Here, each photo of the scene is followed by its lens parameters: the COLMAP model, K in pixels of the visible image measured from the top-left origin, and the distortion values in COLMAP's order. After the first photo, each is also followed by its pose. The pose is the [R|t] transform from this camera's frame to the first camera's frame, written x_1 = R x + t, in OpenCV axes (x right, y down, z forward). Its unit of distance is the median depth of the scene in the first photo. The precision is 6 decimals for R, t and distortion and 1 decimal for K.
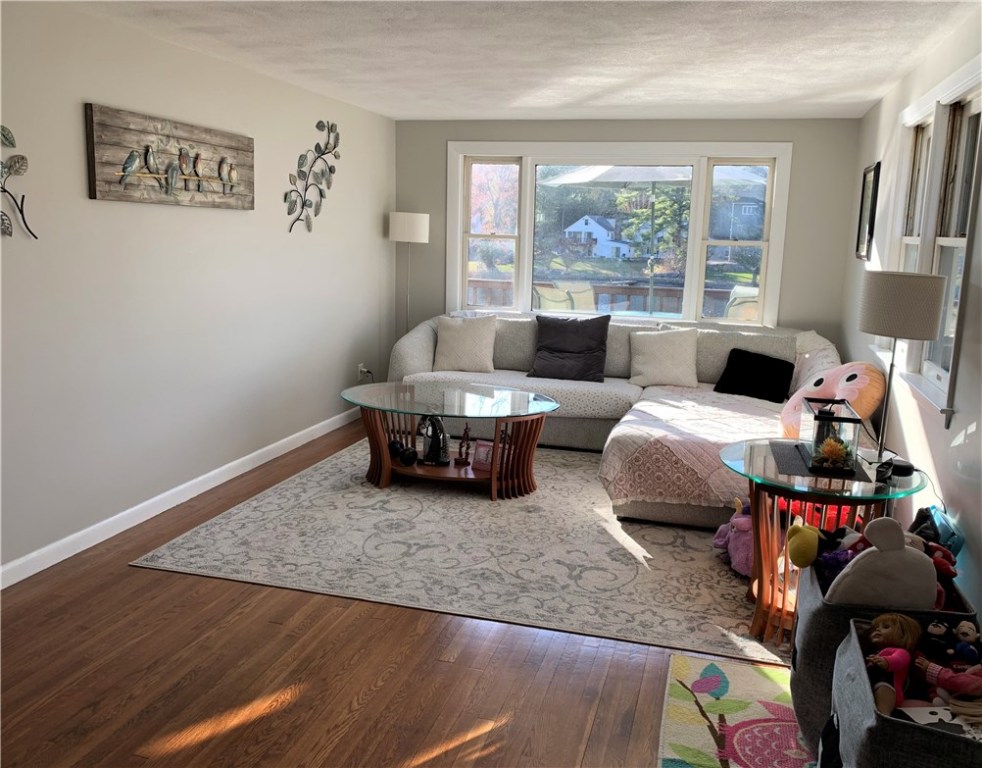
lens RADIAL K [[822.1, 0, 525.4], [0, 822.1, 371.2], [0, 0, 1]] dist [0.106499, -0.003612]
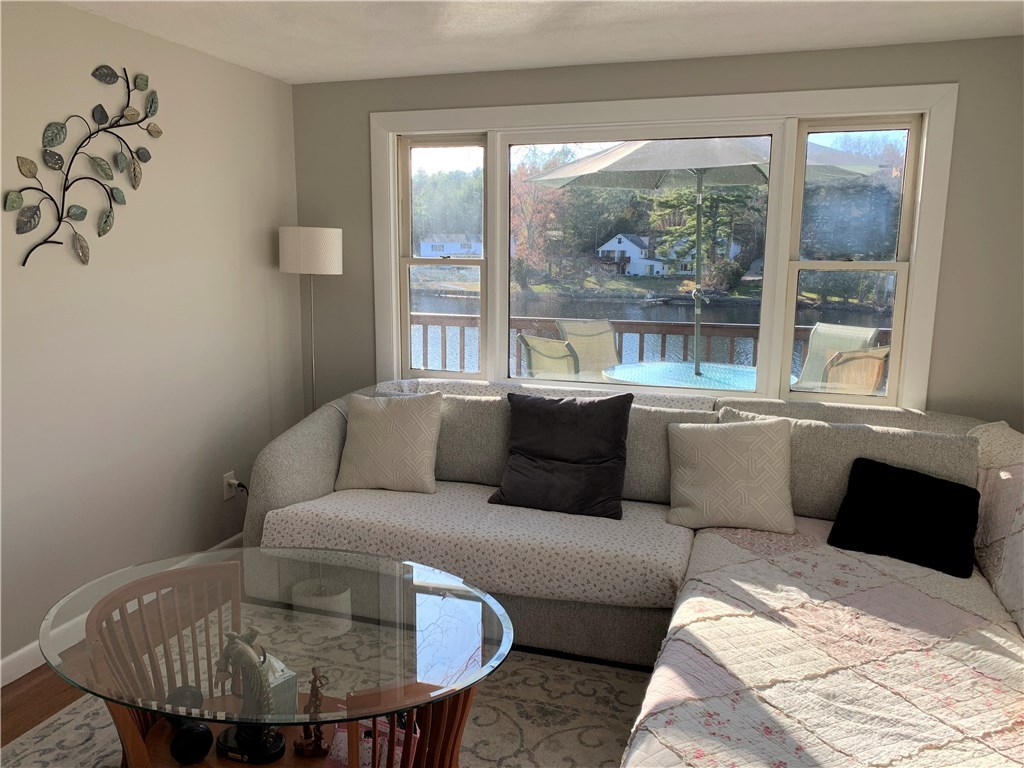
lens RADIAL K [[791.4, 0, 512.0], [0, 791.4, 384.0], [0, 0, 1]] dist [0.100422, -0.162383]
pose [[0.997844, -0.013248, -0.064285, 0.053177], [0.013042, 0.999908, -0.003629, -0.072000], [0.064327, 0.002783, 0.997925, 0.427289]]
